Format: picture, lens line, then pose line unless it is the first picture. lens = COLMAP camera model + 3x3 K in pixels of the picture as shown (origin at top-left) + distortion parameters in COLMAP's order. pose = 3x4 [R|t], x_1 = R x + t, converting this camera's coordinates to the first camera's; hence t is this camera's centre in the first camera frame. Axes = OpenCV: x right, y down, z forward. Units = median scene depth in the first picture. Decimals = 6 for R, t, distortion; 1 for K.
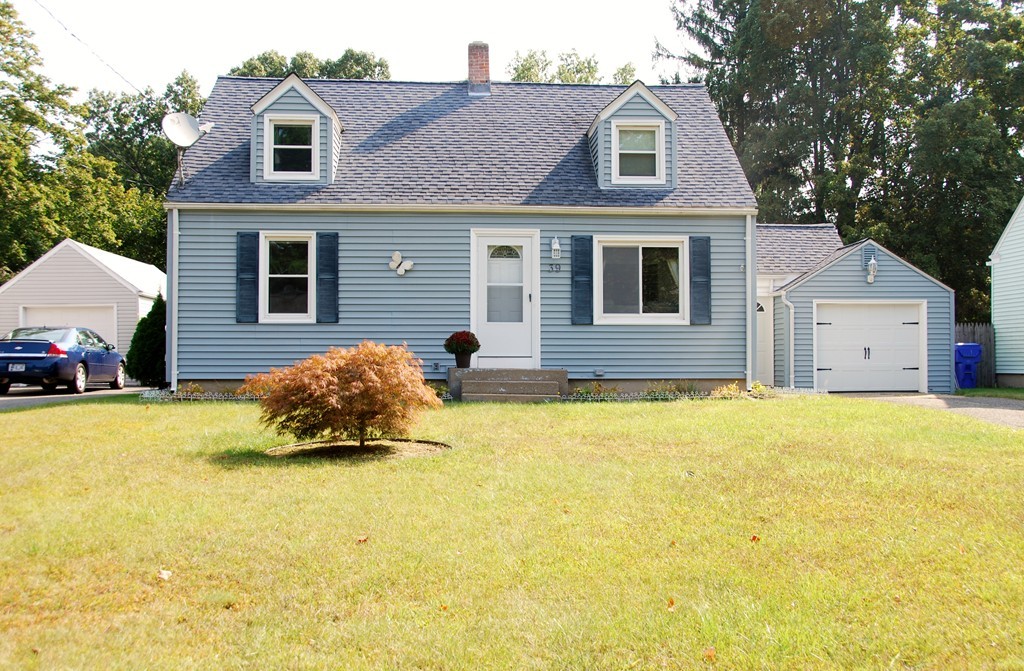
lens RADIAL K [[1031.4, 0, 518.1], [0, 1031.4, 337.5], [0, 0, 1]] dist [-0.004022, 0.000000]
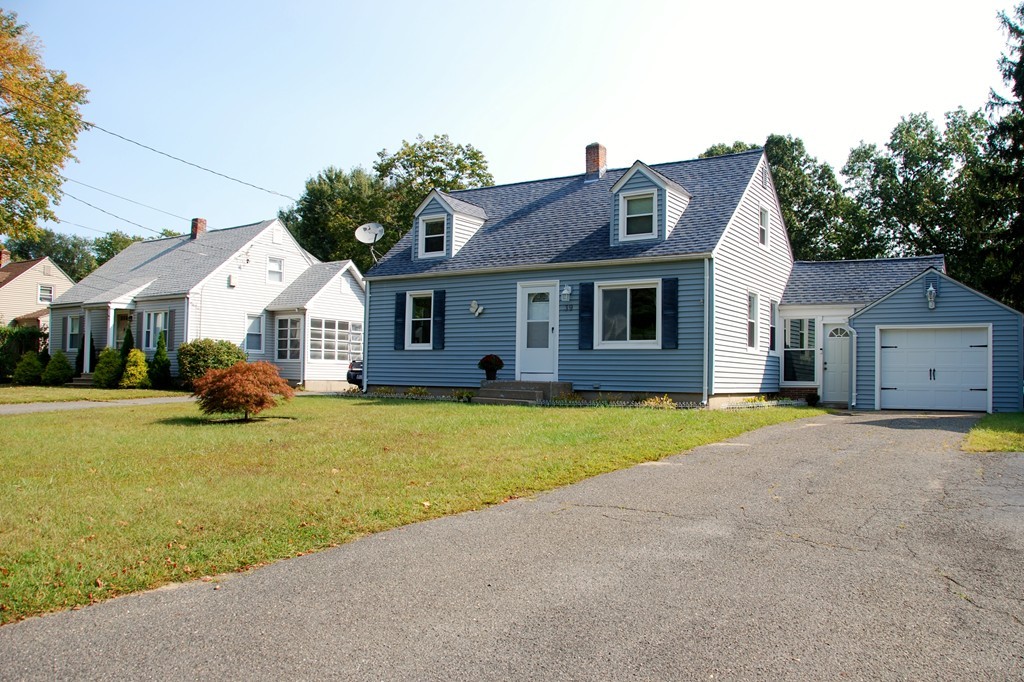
lens RADIAL K [[811.9, 0, 520.2], [0, 811.9, 345.8], [0, 0, 1]] dist [-0.096150, 0.038931]
pose [[0.795590, -0.008587, -0.605775, 0.626980], [-0.003285, 0.999824, -0.018487, 0.002610], [0.605827, 0.016698, 0.795421, 0.112047]]
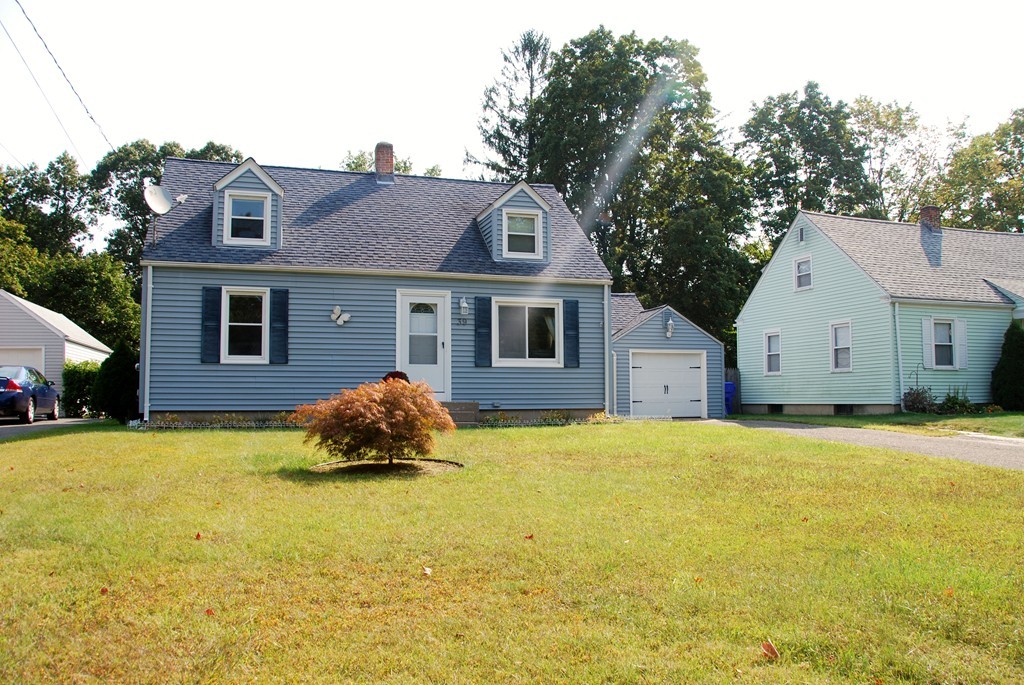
lens RADIAL K [[811.9, 0, 512.5], [0, 811.9, 343.7], [0, 0, 1]] dist [-0.096150, 0.038931]
pose [[0.970860, 0.013104, 0.239289, -0.141463], [-0.002697, 0.999038, -0.043768, 0.002798], [-0.239632, 0.041847, 0.969962, 0.020378]]
